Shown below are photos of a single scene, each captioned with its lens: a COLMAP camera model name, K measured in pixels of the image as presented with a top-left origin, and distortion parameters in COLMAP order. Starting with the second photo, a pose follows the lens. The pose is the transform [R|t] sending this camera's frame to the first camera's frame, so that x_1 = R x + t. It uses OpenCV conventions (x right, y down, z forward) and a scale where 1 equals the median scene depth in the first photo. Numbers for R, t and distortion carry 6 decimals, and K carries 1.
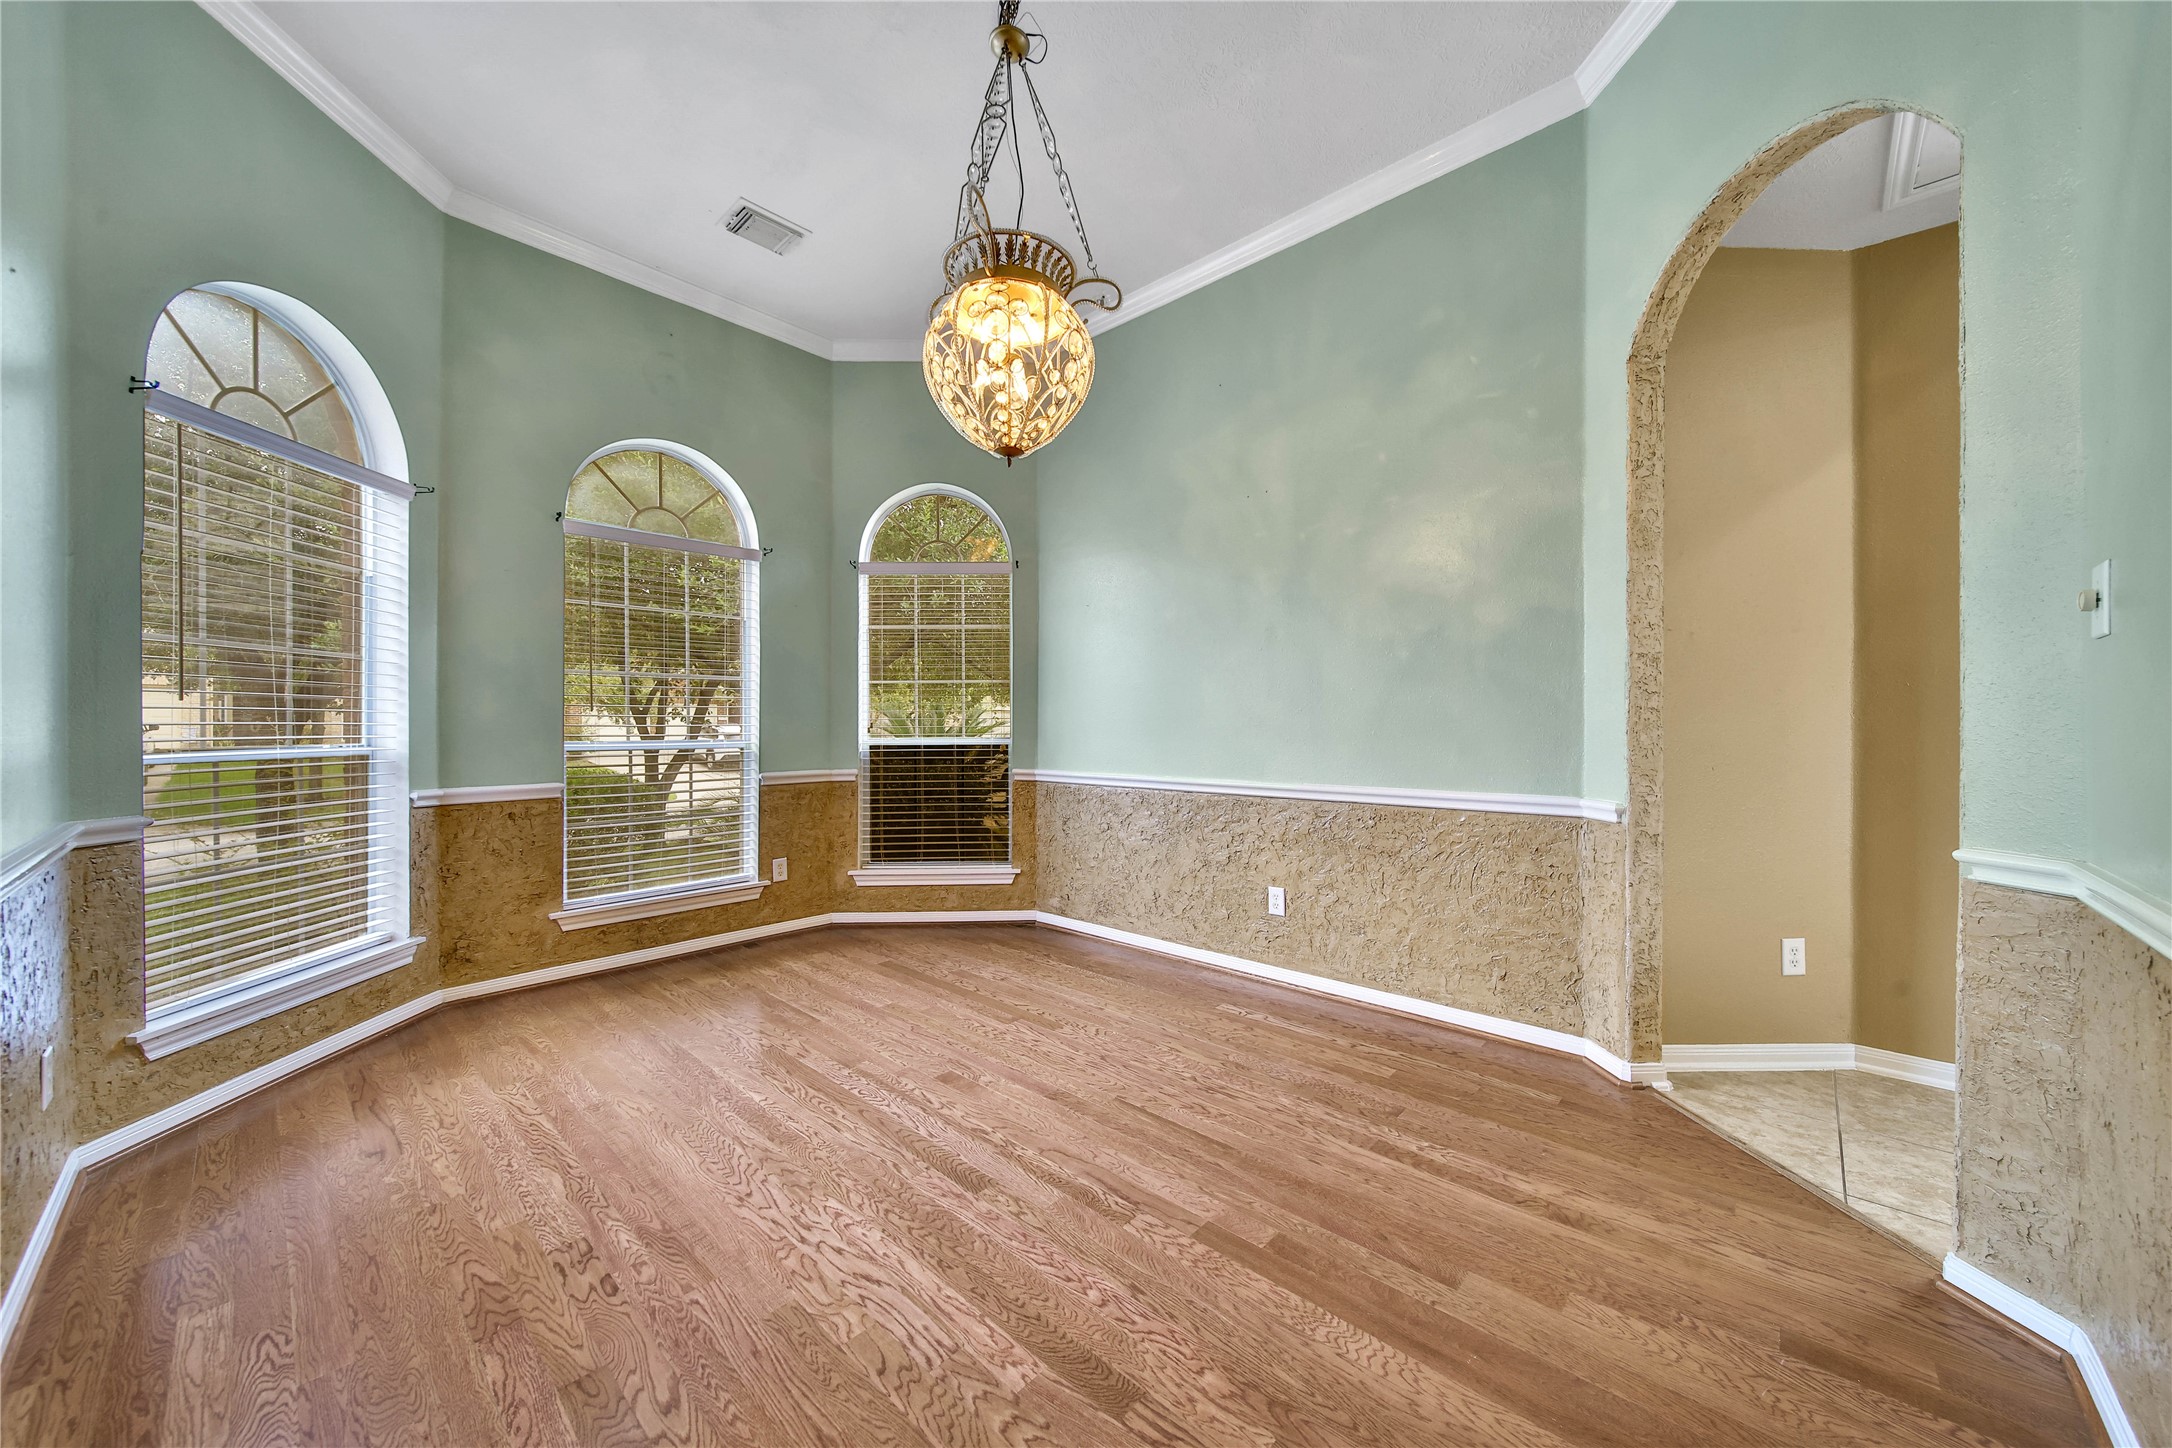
lens RADIAL K [[772.6, 0, 1056.6], [0, 772.6, 724.7], [0, 0, 1]] dist [0.002340, -0.002215]
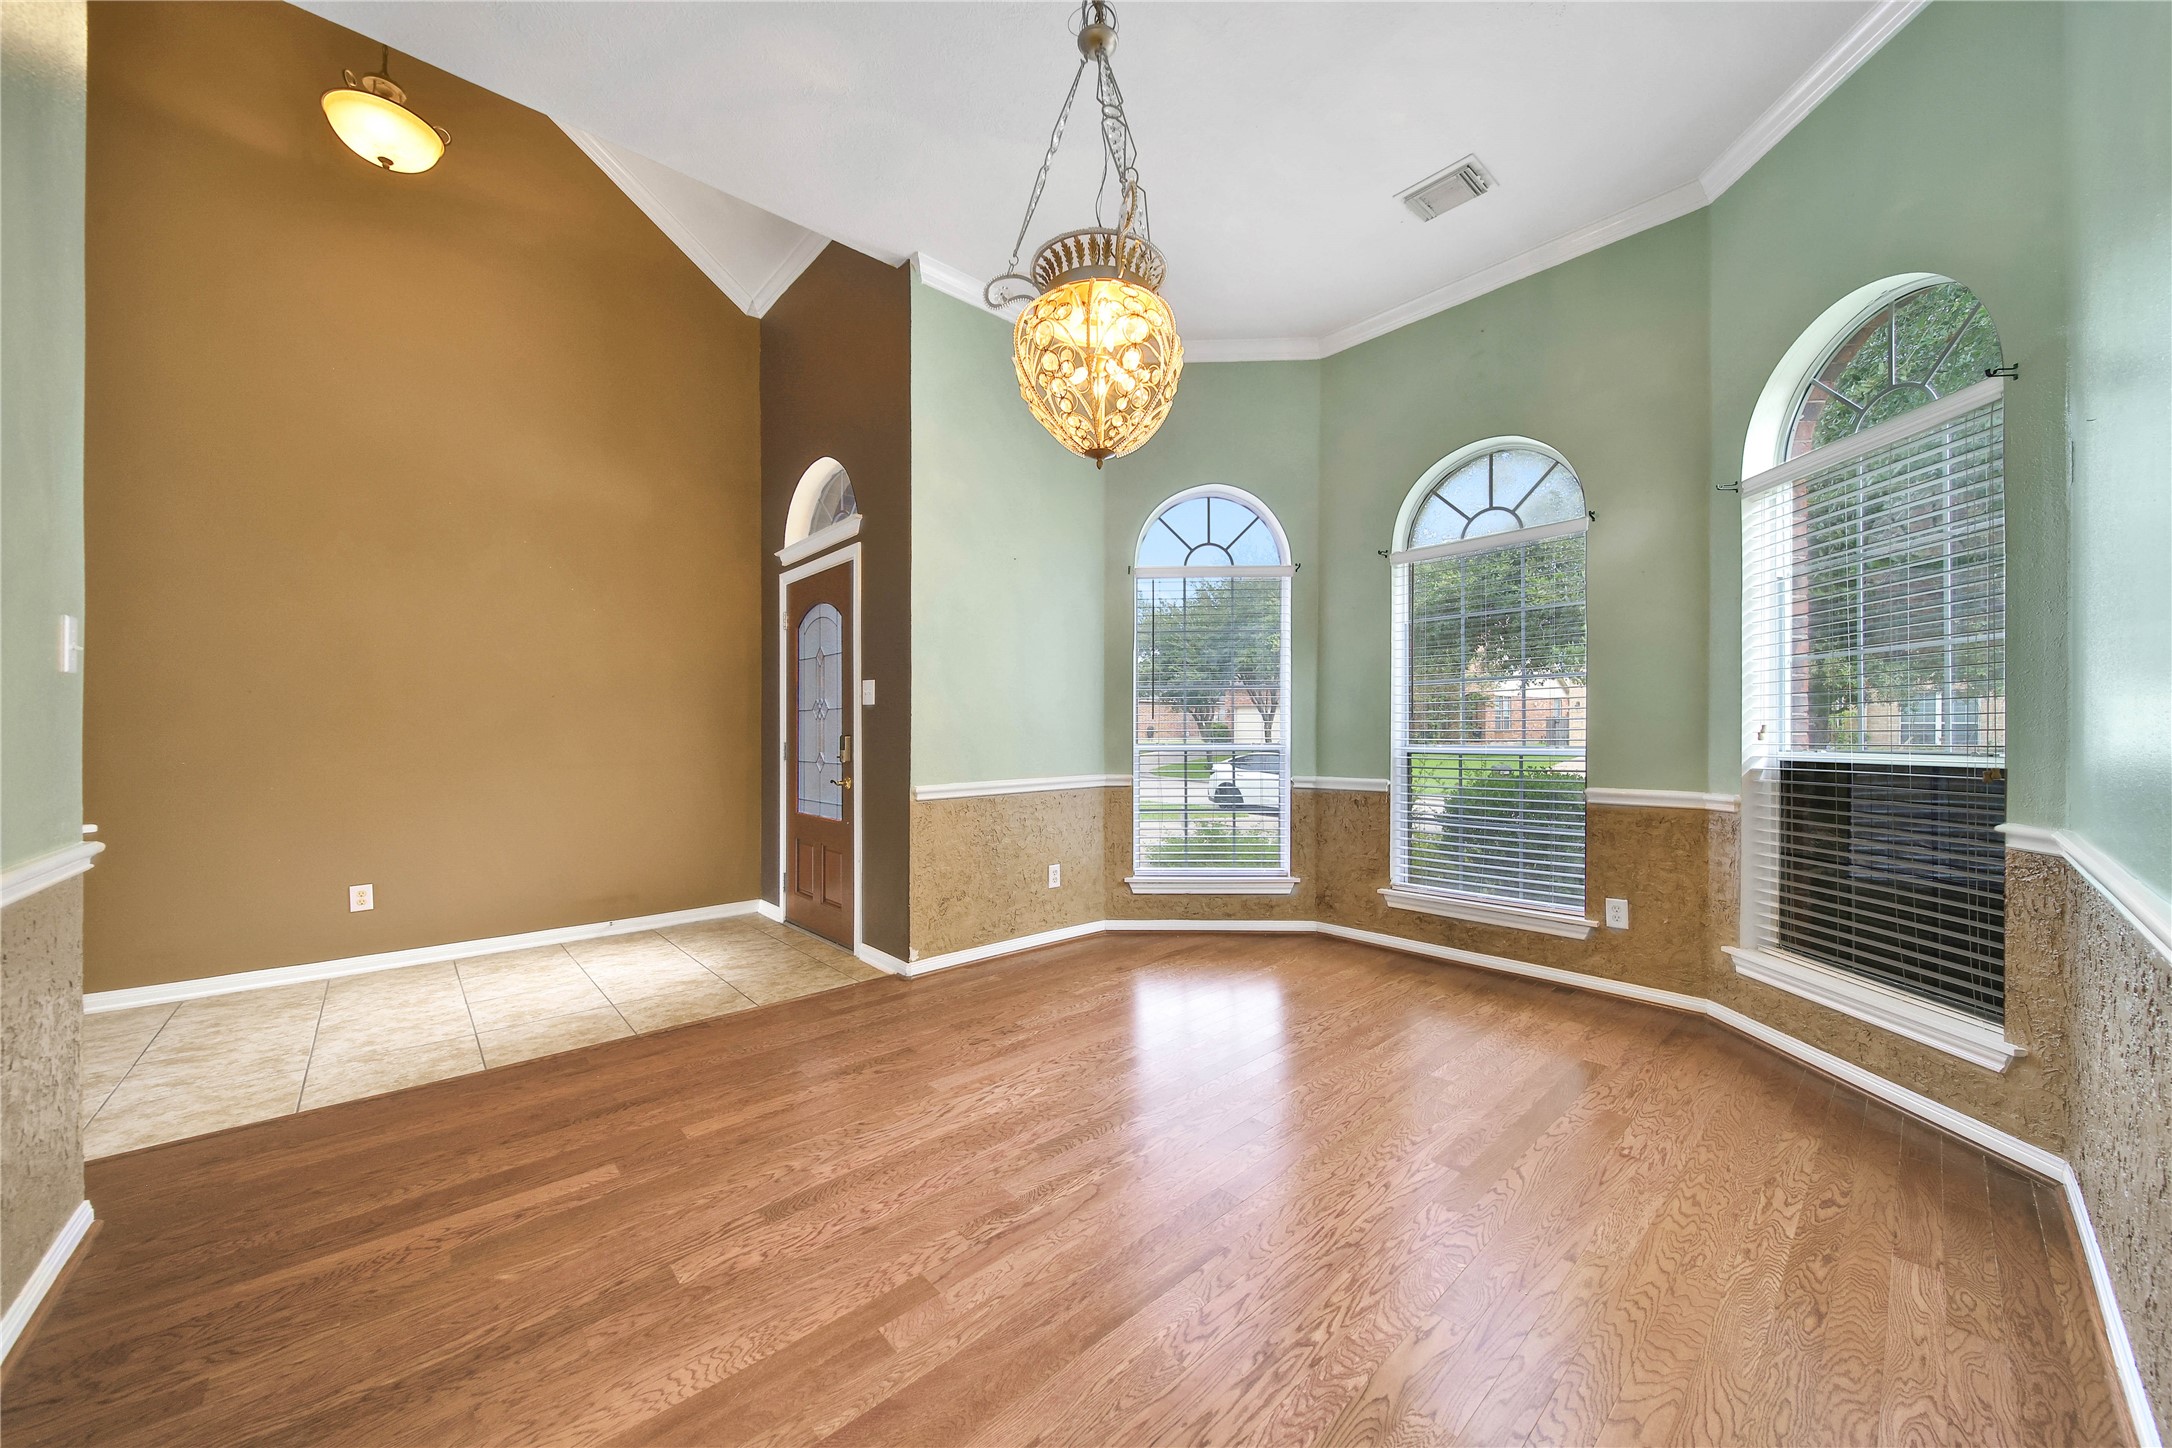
lens RADIAL K [[772.6, 0, 1112.4], [0, 772.6, 728.0], [0, 0, 1]] dist [0.002340, -0.002215]
pose [[-0.047899, -0.003663, -0.998845, 0.550277], [0.003625, 0.999986, -0.003841, 0.000069], [0.998846, -0.003804, -0.047885, 0.636974]]
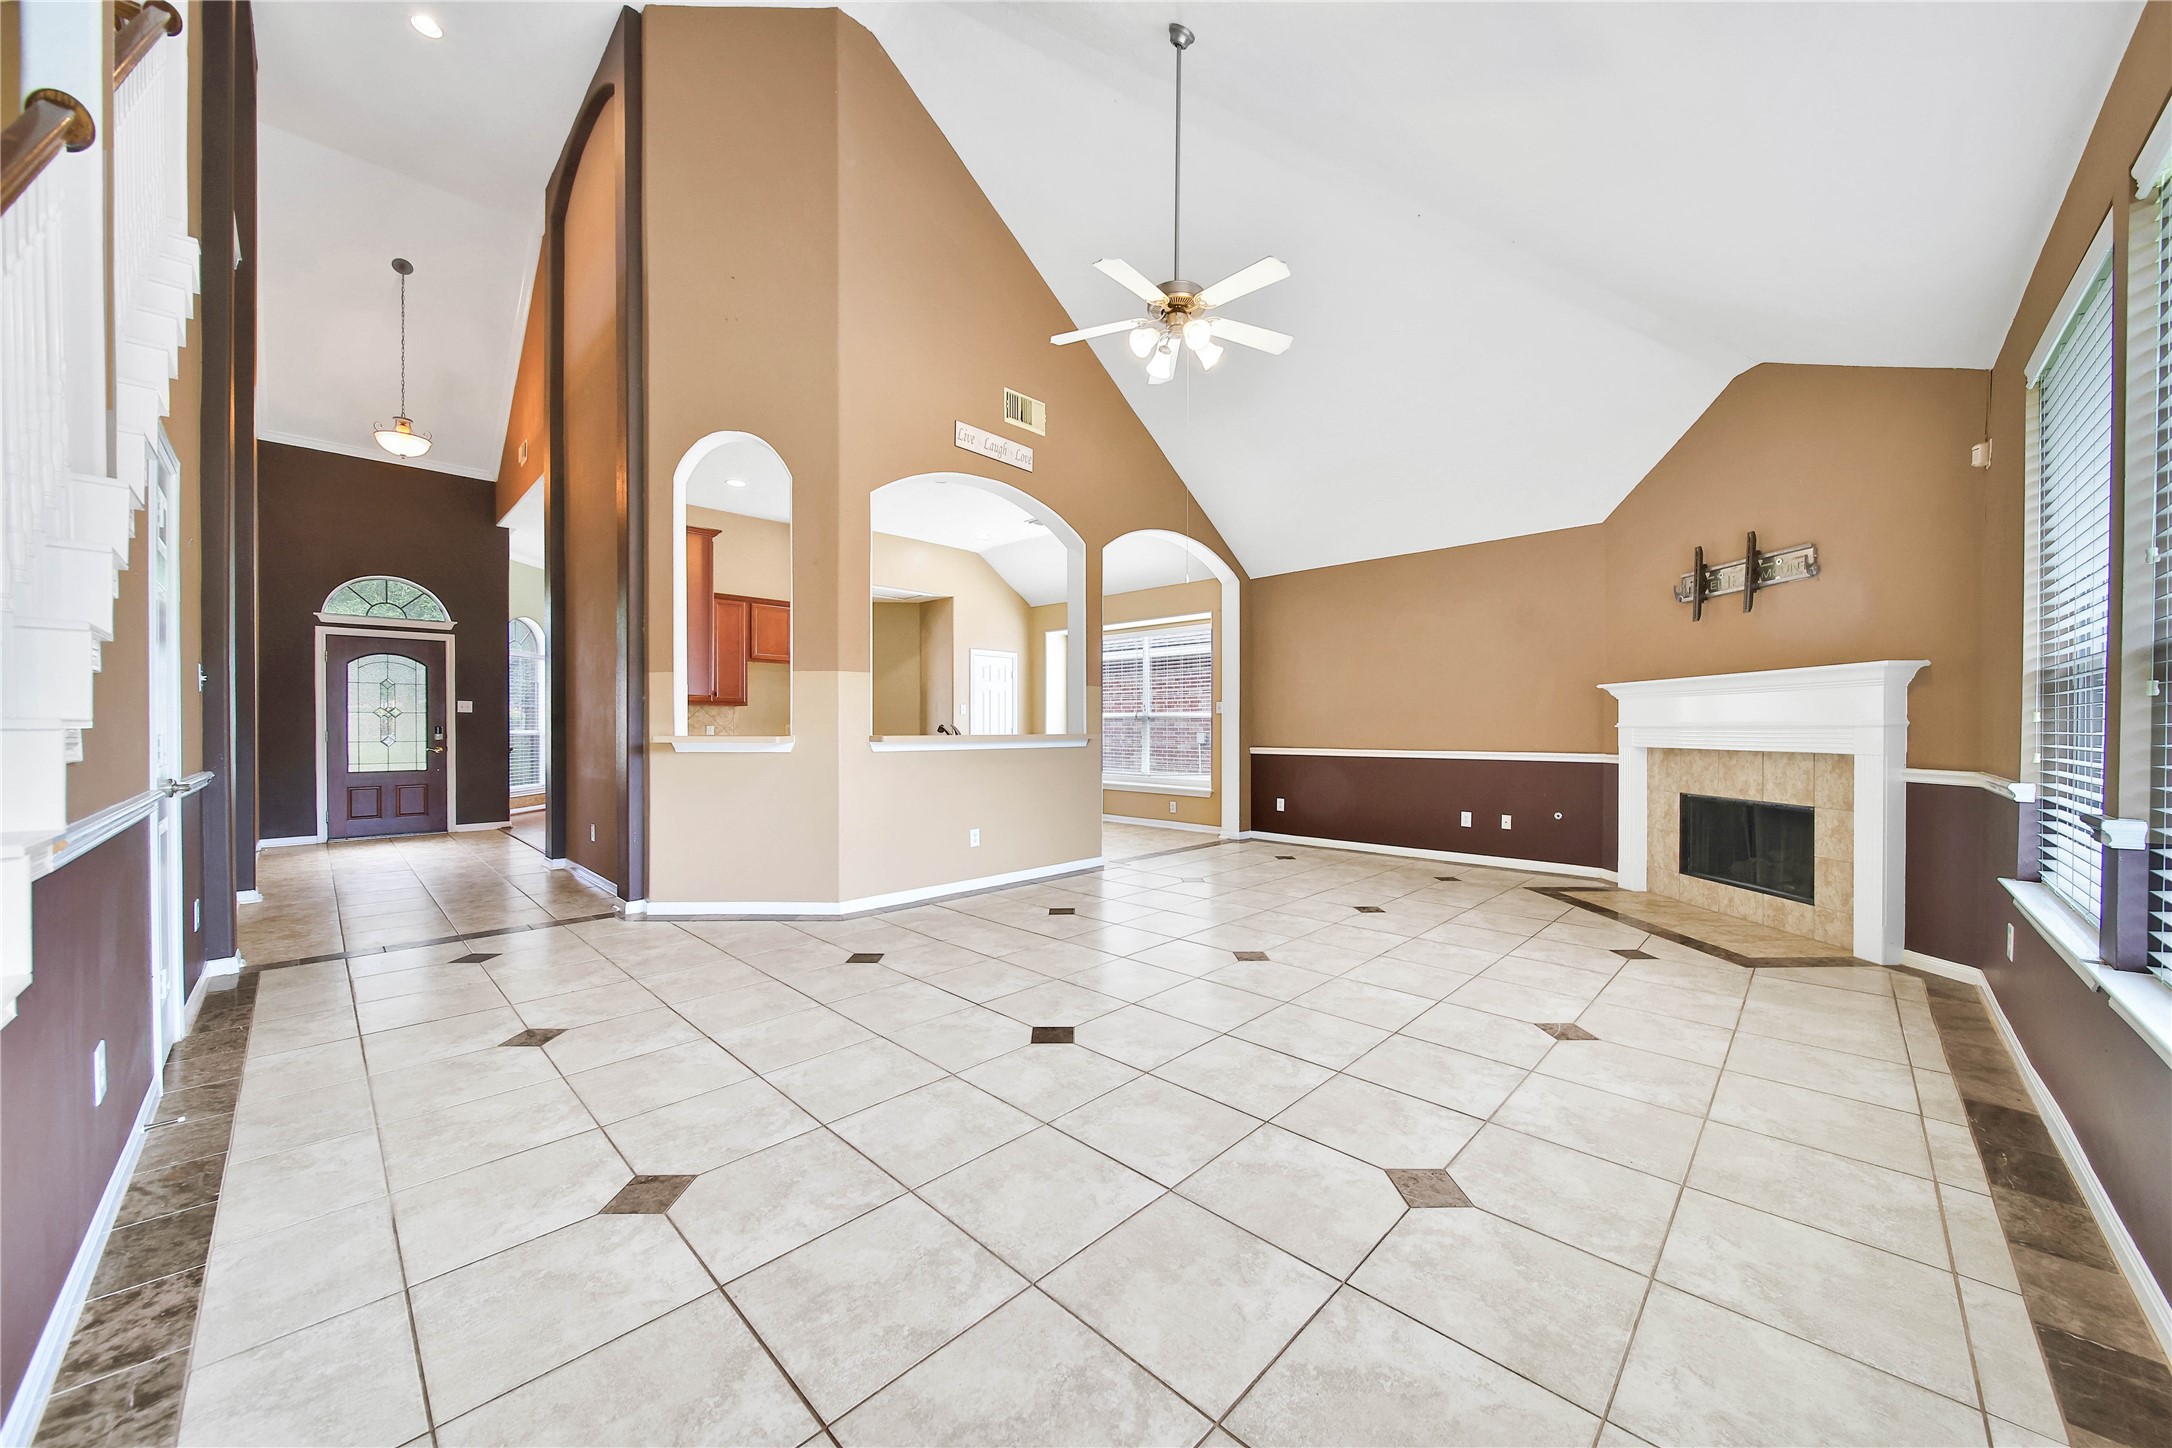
lens RADIAL K [[772.6, 0, 1087.8], [0, 772.6, 728.4], [0, 0, 1]] dist [0.002340, -0.002215]
pose [[0.999803, 0.000679, -0.019844, 1.492970], [-0.000597, 0.999991, 0.004117, -0.001219], [0.019846, -0.004104, 0.999795, -2.165797]]
